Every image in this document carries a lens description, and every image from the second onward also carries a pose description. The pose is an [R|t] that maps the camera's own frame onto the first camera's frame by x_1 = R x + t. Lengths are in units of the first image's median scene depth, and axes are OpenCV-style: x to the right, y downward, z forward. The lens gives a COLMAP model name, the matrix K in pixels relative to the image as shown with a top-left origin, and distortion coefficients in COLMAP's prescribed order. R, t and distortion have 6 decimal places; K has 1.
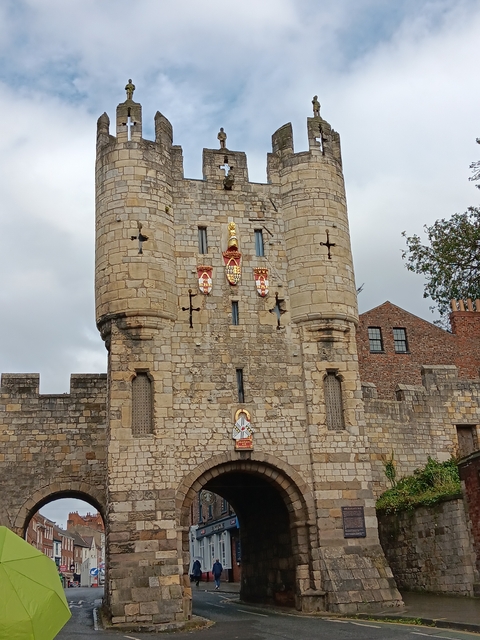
lens RADIAL K [[671.2, 0, 240.0], [0, 671.2, 320.0], [0, 0, 1]] dist [0.130060, -0.322276]
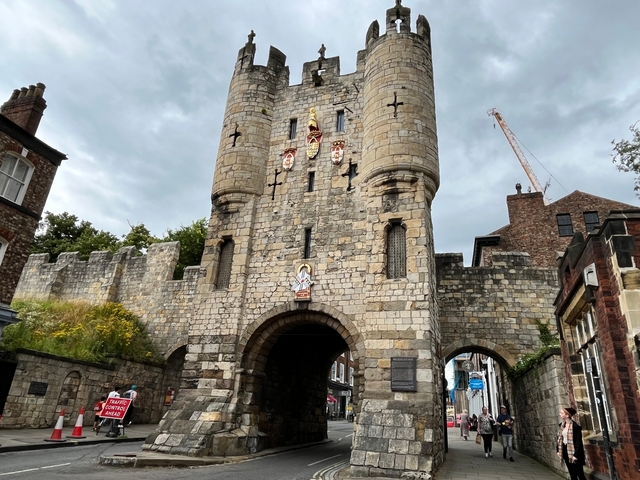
lens RADIAL K [[399.3, 0, 320.0], [0, 399.3, 240.0], [0, 0, 1]] dist [-0.002500, -0.000547]
pose [[0.869274, -0.106618, -0.482696, 0.331023], [0.080358, 0.993953, -0.074830, 0.143036], [0.487756, 0.026259, 0.872585, 0.452090]]
